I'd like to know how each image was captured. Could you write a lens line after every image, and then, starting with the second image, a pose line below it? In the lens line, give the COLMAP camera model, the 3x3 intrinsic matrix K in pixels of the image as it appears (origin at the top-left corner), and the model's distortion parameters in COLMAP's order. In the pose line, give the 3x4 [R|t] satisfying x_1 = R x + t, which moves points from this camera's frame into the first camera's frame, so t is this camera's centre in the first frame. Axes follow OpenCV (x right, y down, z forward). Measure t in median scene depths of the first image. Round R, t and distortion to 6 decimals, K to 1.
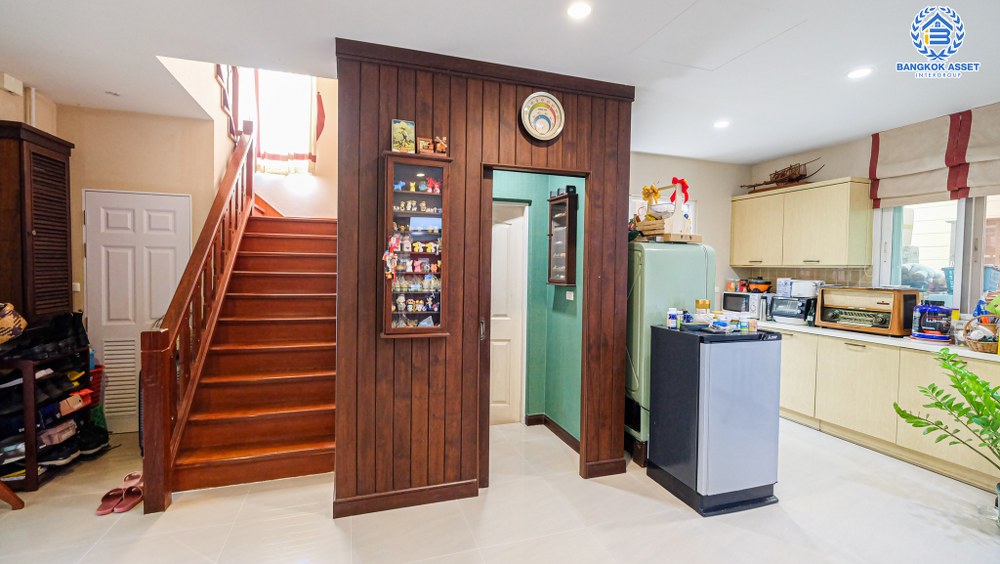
lens RADIAL K [[443.3, 0, 497.8], [0, 443.3, 276.5], [0, 0, 1]] dist [-0.001376, -0.000323]
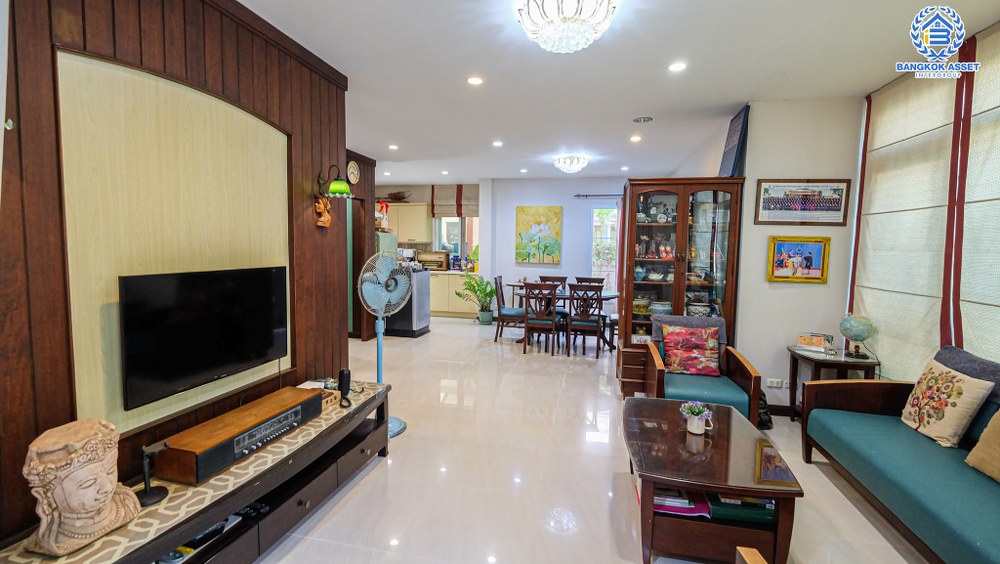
lens RADIAL K [[443.3, 0, 500.6], [0, 443.3, 280.1], [0, 0, 1]] dist [-0.001376, -0.000323]
pose [[0.516532, -0.069175, 0.853469, -1.090944], [0.008441, 0.997094, 0.075708, 0.000328], [-0.856226, -0.031901, 0.515615, -0.572351]]
